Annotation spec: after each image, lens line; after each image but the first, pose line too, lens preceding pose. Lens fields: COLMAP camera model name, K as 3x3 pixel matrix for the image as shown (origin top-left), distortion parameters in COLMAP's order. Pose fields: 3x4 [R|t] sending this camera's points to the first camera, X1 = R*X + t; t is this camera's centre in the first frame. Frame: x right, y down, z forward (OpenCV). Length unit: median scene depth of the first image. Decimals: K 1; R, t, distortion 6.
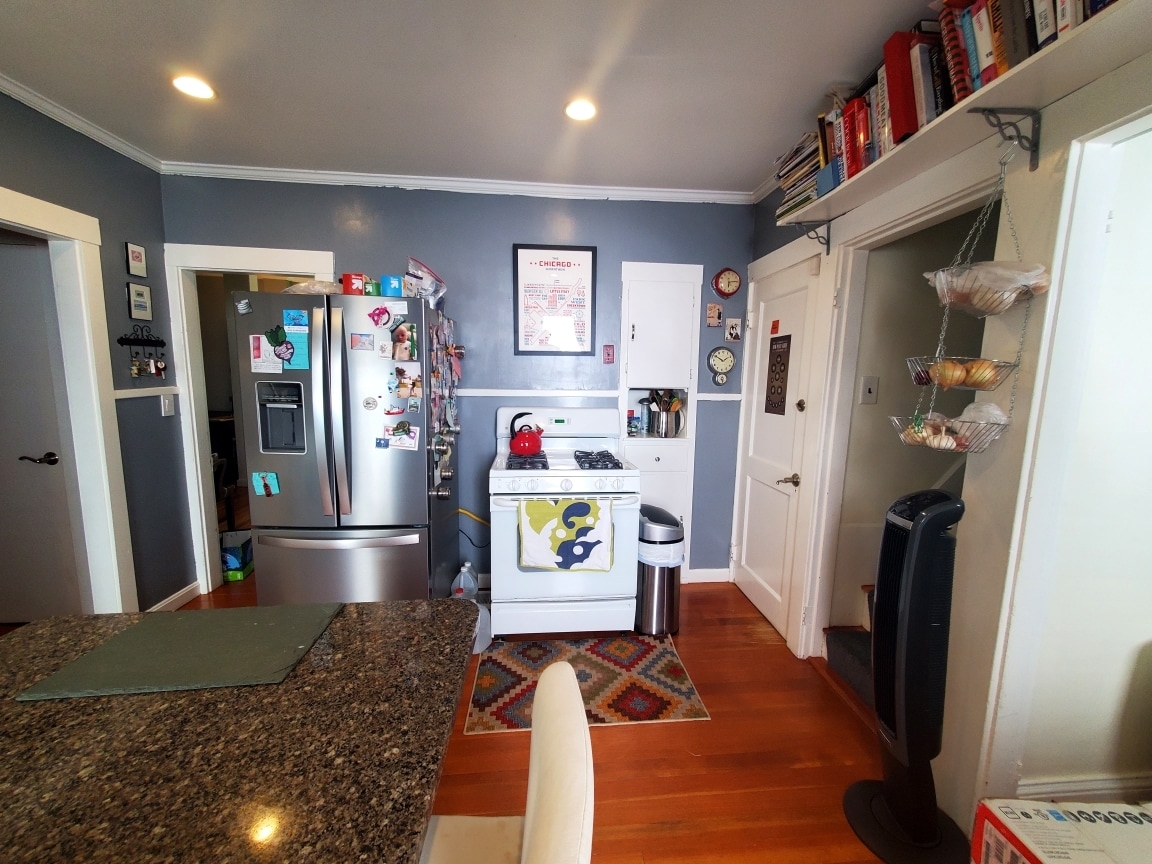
lens RADIAL K [[452.4, 0, 580.3], [0, 452.4, 433.5], [0, 0, 1]] dist [-0.008672, -0.000166]
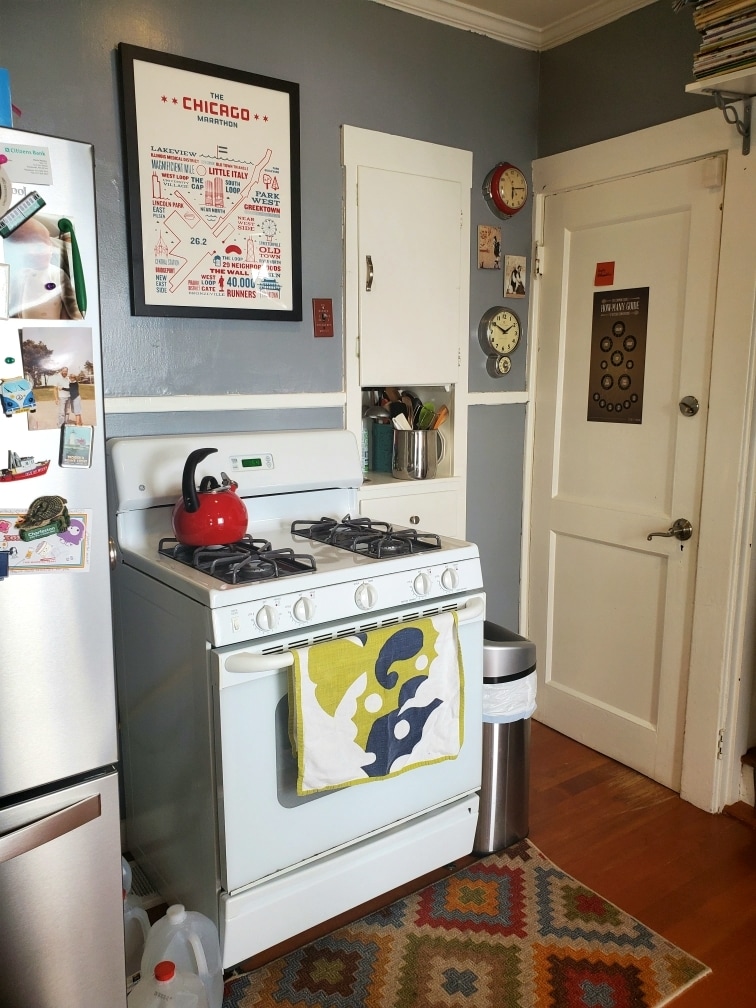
lens RADIAL K [[789.8, 0, 377.6], [0, 789.8, 500.4], [0, 0, 1]] dist [0.002956, -0.002607]
pose [[0.864318, -0.099263, 0.493052, -0.365501], [0.077347, 0.994902, 0.064708, -0.033603], [-0.496962, -0.017792, 0.867590, 0.260526]]
